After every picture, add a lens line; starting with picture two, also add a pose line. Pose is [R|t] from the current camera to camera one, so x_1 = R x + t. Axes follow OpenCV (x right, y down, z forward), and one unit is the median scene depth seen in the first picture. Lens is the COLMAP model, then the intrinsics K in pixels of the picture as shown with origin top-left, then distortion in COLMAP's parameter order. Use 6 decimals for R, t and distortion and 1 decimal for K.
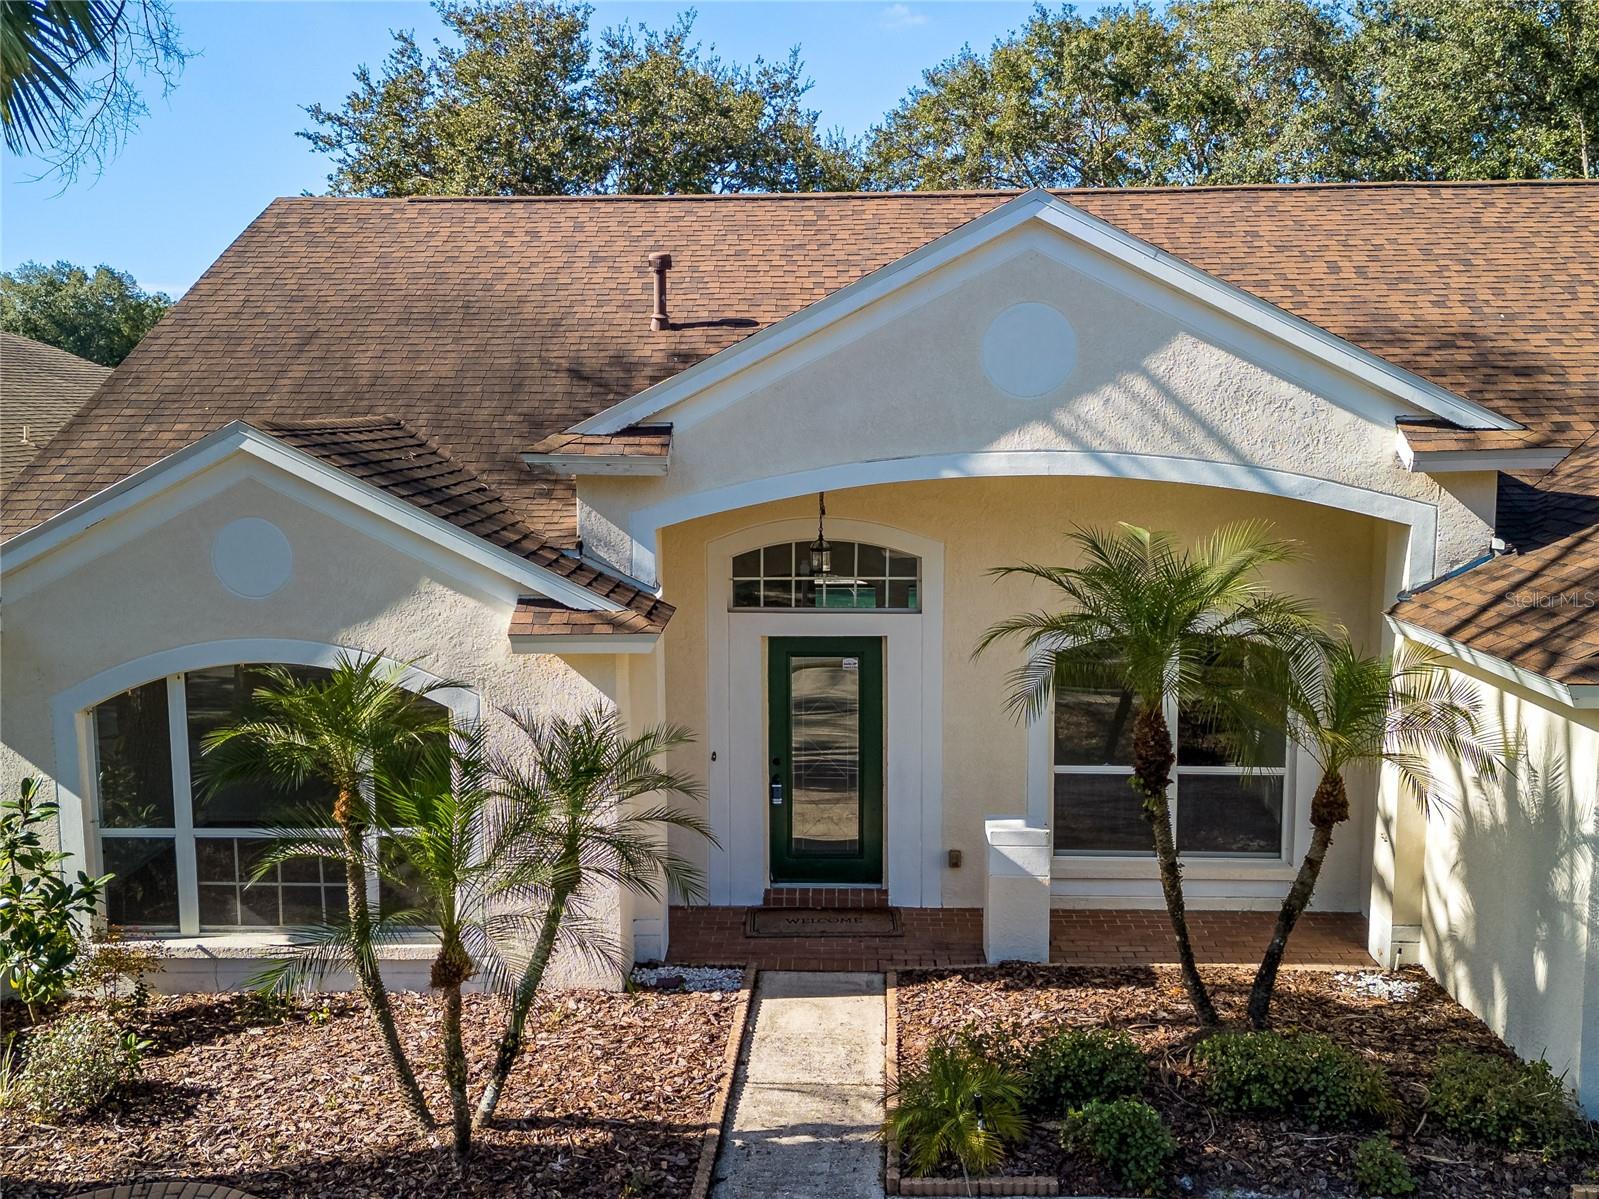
lens RADIAL K [[1503.1, 0, 772.0], [0, 1503.1, 598.6], [0, 0, 1]] dist [0.034714, 0.000000]
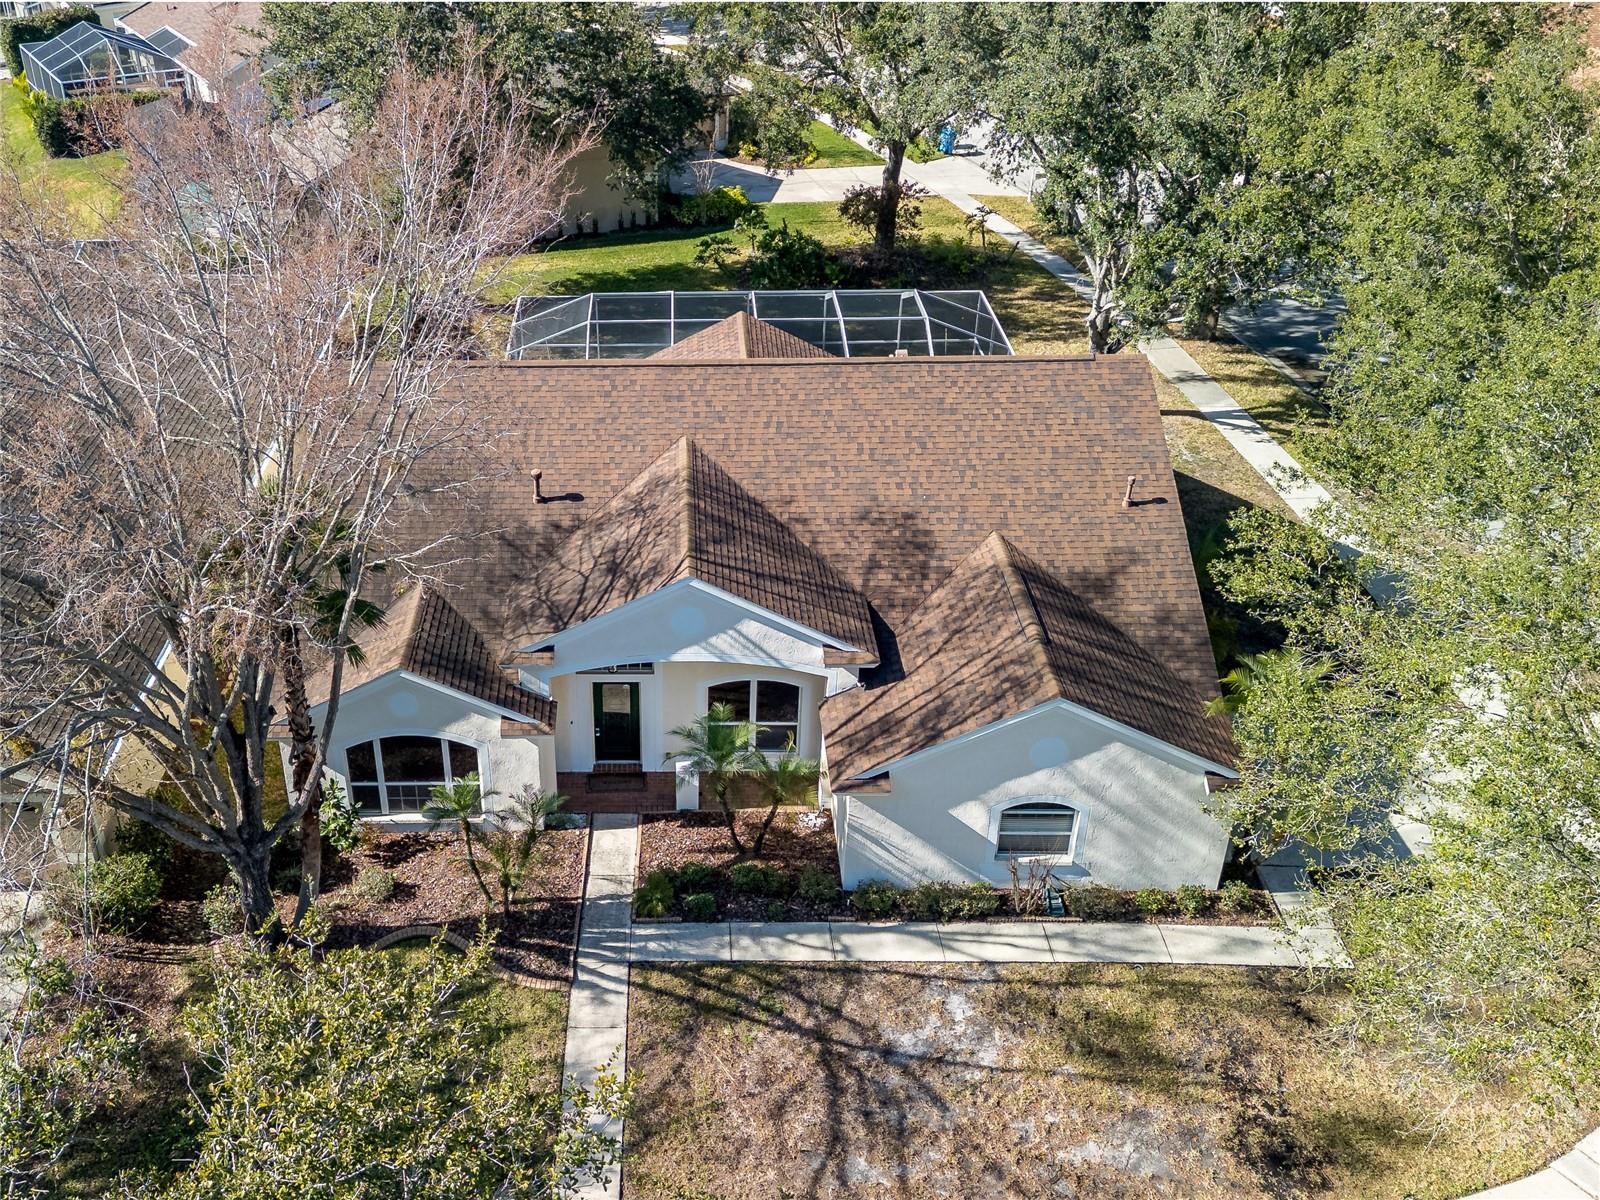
lens RADIAL K [[1504.0, 0, 638.2], [0, 1504.0, 598.5], [0, 0, 1]] dist [0.034714, 0.000000]
pose [[0.999476, -0.024702, 0.020917, 0.027122], [0.014022, 0.912869, 0.408011, -1.234584], [-0.029173, -0.407504, 0.912737, -1.342092]]
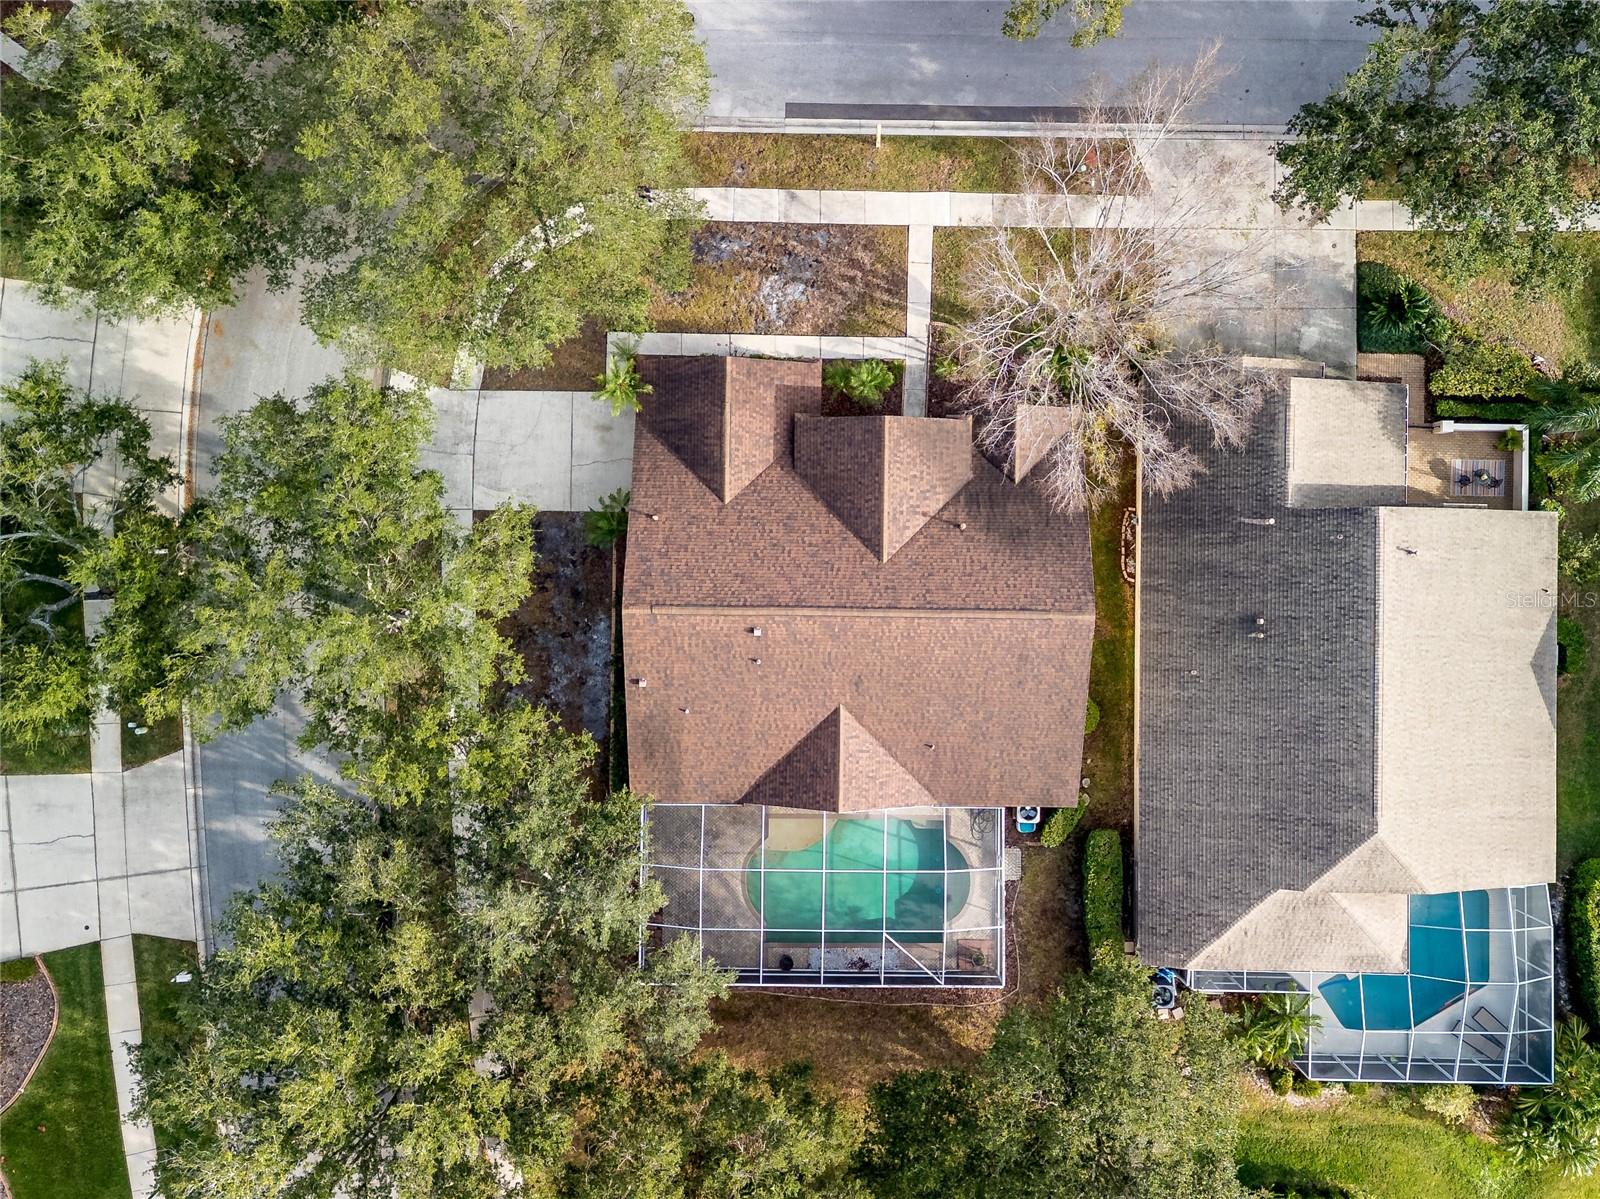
lens RADIAL K [[1561.6, 0, 837.4], [0, 1561.6, 533.4], [0, 0, 1]] dist [0.031036, 0.000000]
pose [[-0.999340, 0.035919, -0.005439, 0.378950], [-0.009727, -0.120314, 0.992688, -5.824280], [0.035002, 0.992086, 0.120584, 0.674802]]
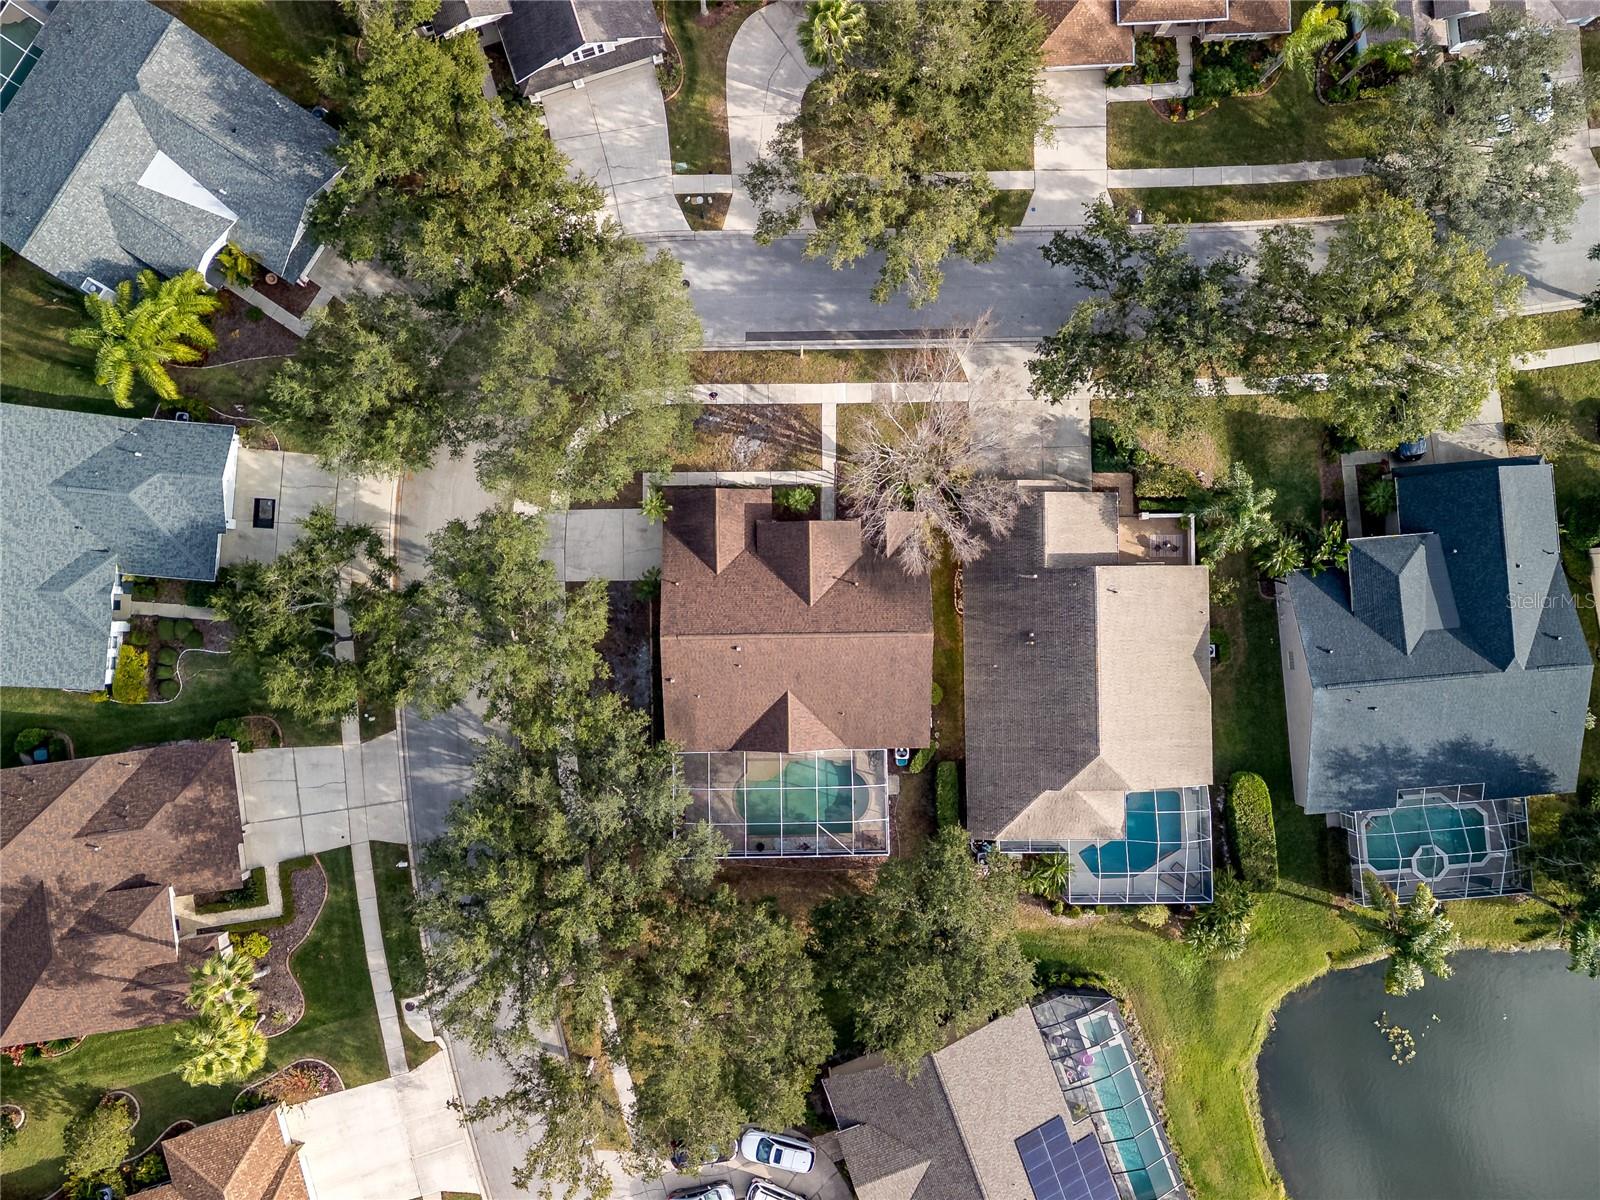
lens RADIAL K [[1504.0, 0, 785.4], [0, 1504.0, 563.2], [0, 0, 1]] dist [0.034714, 0.000000]
pose [[-0.997981, 0.063366, -0.004367, 0.366858], [-0.011442, -0.111720, 0.993674, -9.454844], [0.062477, 0.991717, 0.112220, 0.145382]]
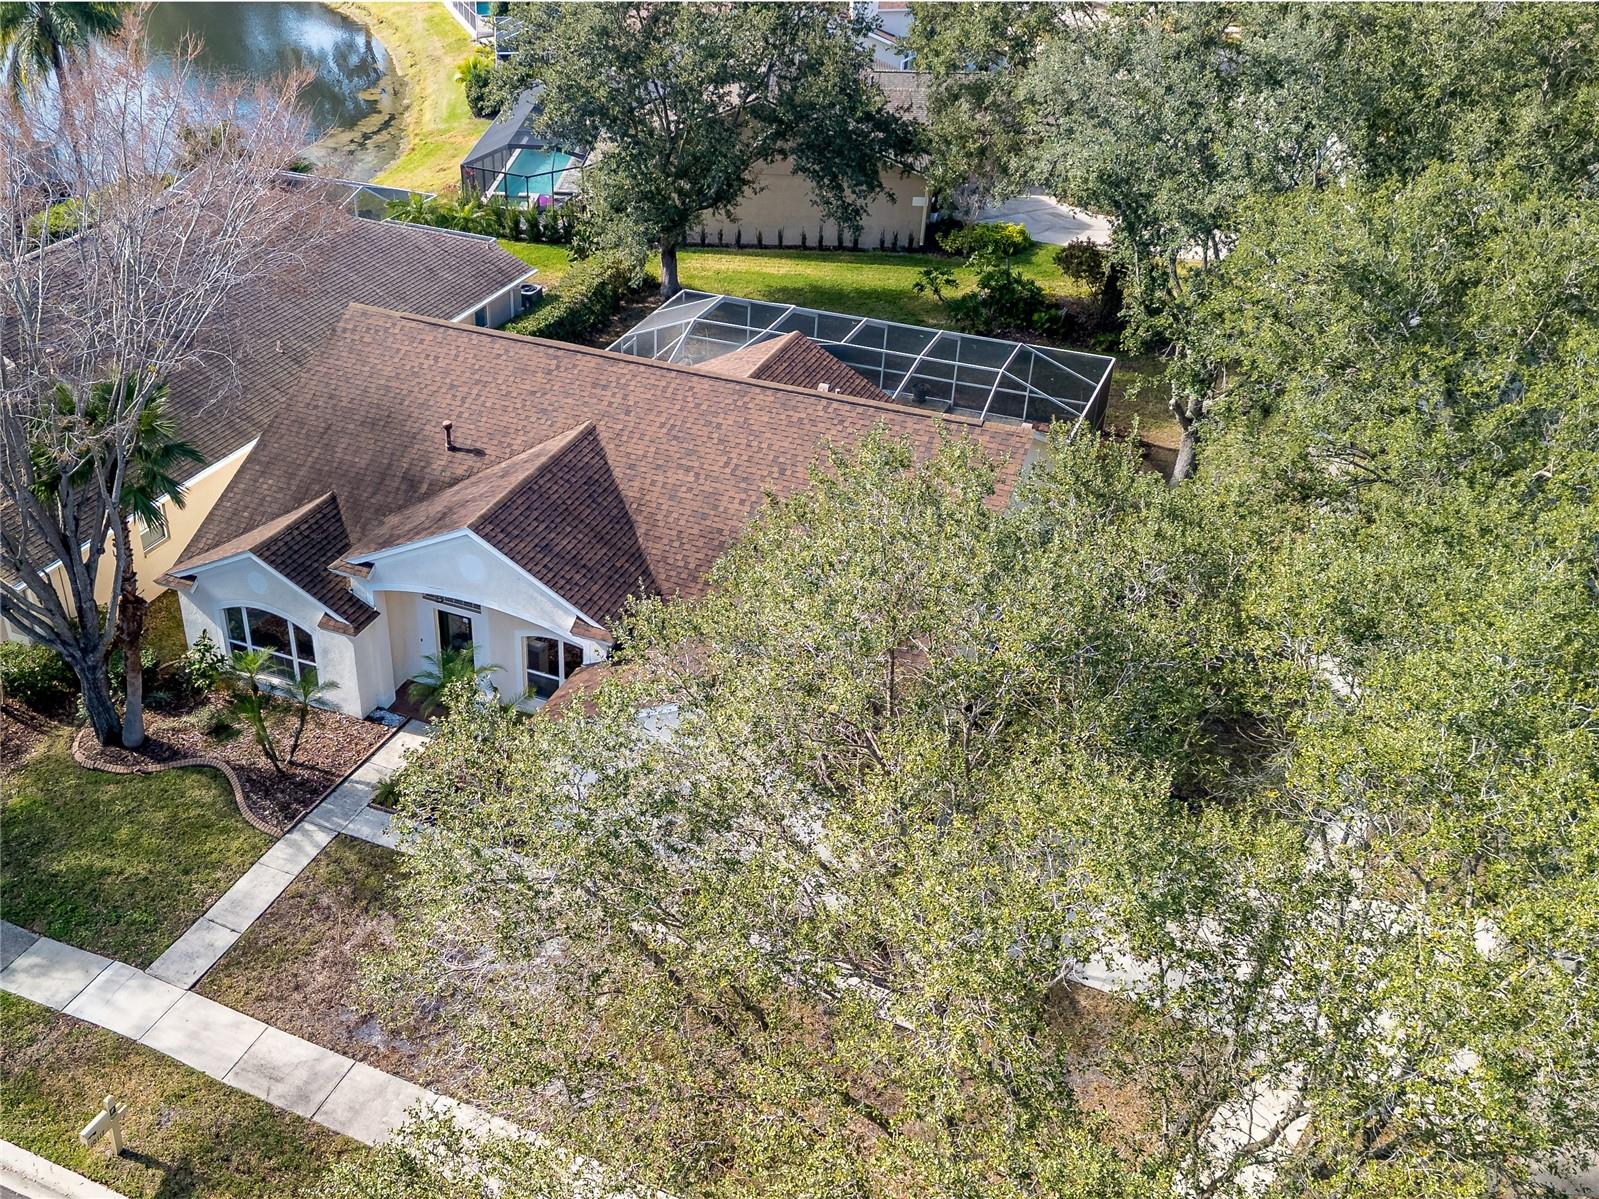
lens RADIAL K [[1503.1, 0, 651.0], [0, 1503.1, 604.4], [0, 0, 1]] dist [0.034714, 0.000000]
pose [[0.924198, 0.210102, -0.318930, 1.437051], [-0.060503, 0.905080, 0.420914, -1.350616], [0.377092, -0.369712, 0.849185, -1.422008]]
